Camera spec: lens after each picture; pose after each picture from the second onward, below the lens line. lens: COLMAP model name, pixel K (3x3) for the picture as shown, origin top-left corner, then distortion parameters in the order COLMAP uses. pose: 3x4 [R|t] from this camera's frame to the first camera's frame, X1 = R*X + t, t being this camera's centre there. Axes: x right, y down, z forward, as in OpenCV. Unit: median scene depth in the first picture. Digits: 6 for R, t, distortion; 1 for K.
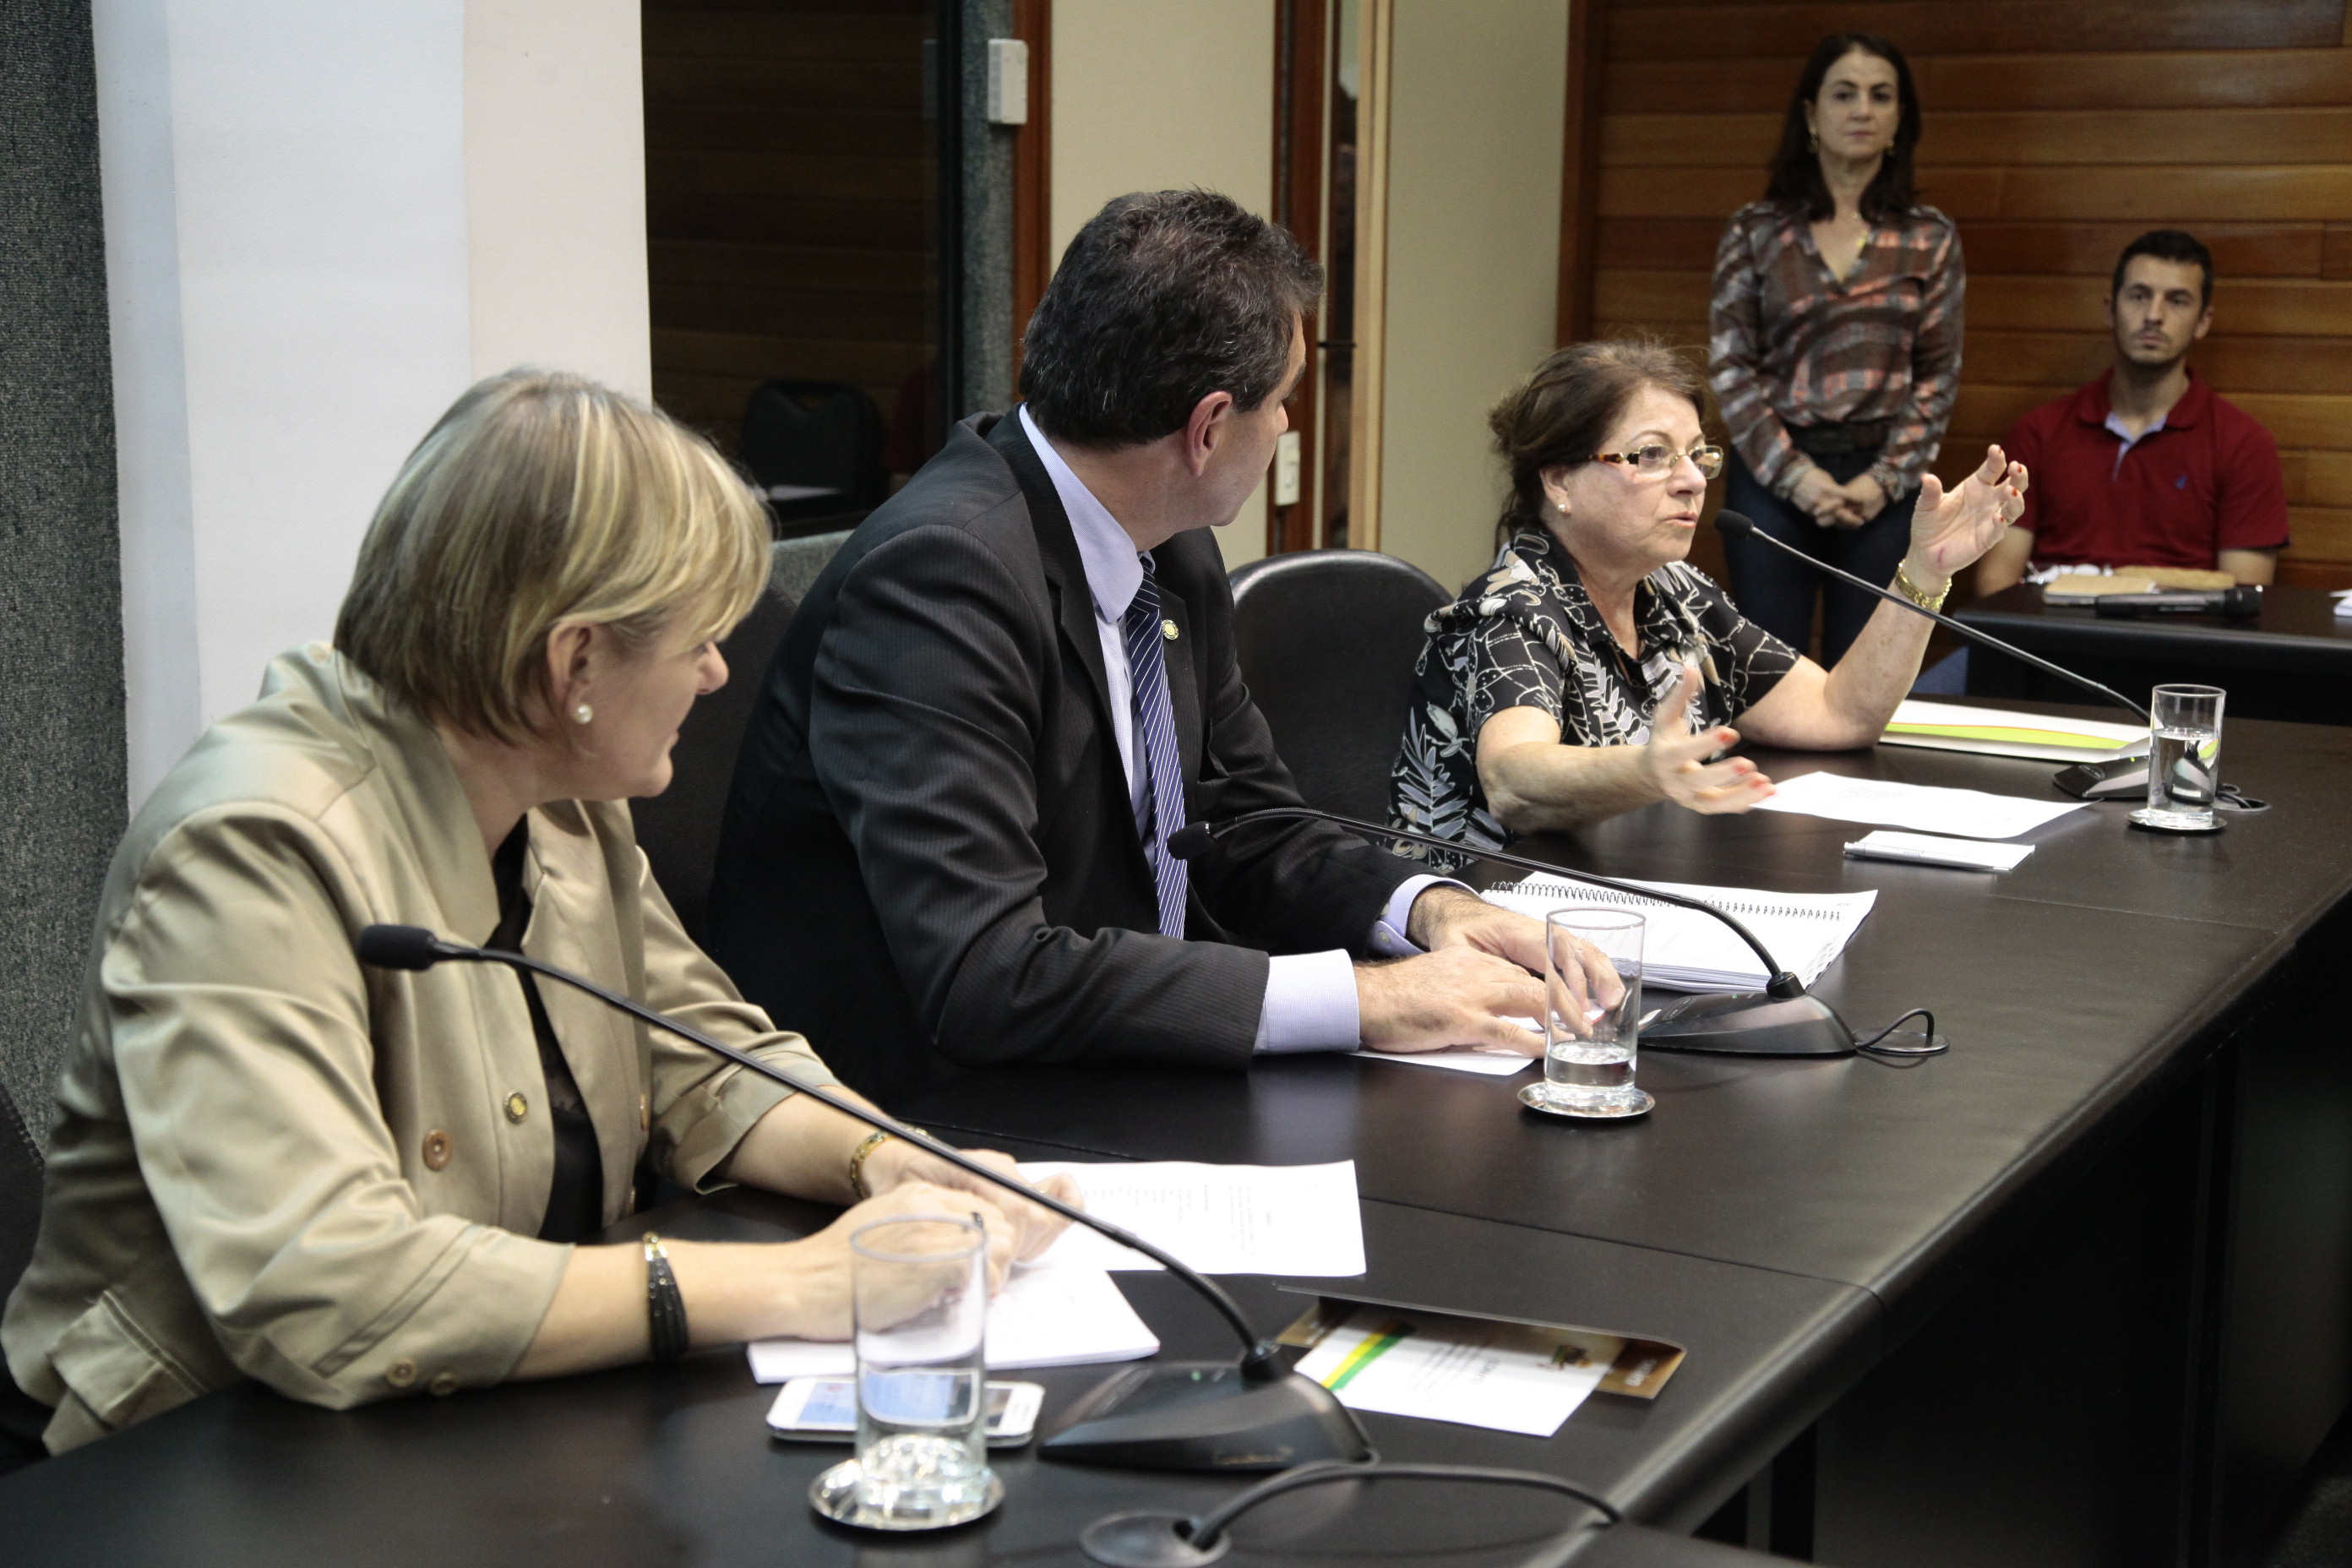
lens RADIAL K [[3595.4, 0, 1168.1], [0, 3595.4, 779.5], [0, 0, 1]] dist [0.107821, 0.000000]
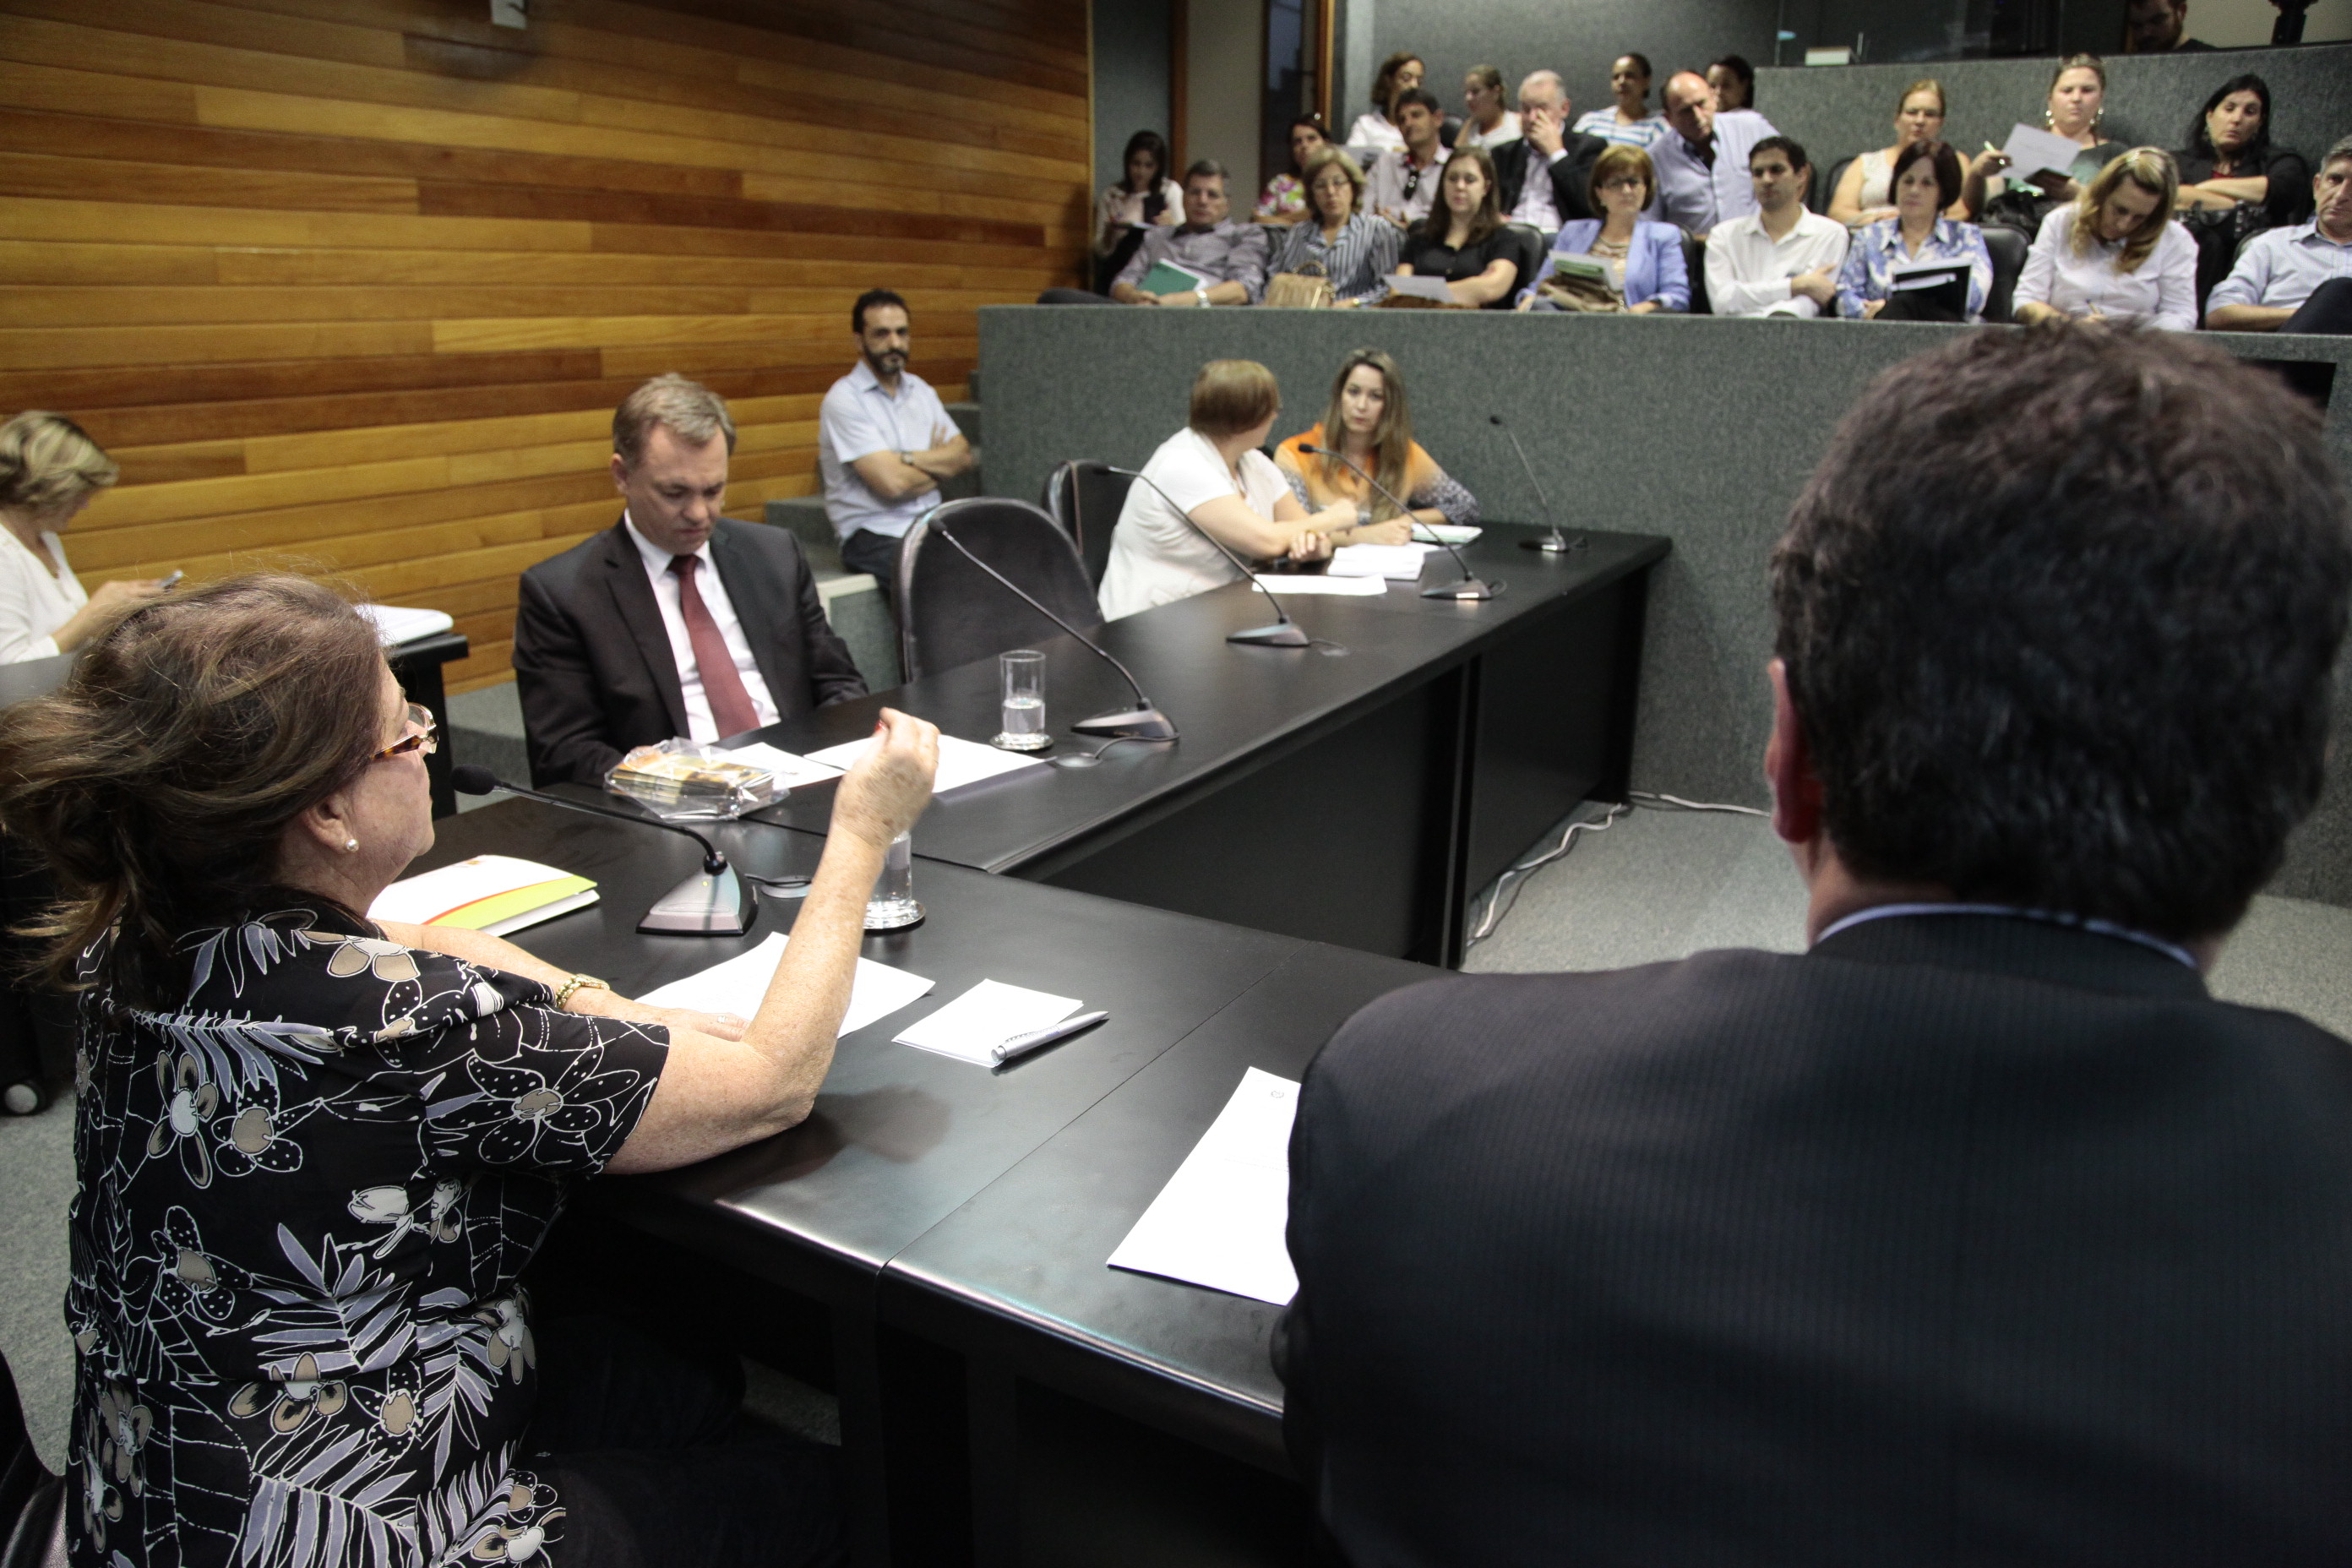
lens RADIAL K [[1610.6, 0, 1181.2], [0, 1610.6, 801.7], [0, 0, 1]] dist [-0.113805, 0.056914]
pose [[-0.007177, -0.308913, 0.951063, -0.167722], [0.169339, 0.936976, 0.305615, -0.145390], [-0.985532, 0.163246, 0.045586, 0.821542]]
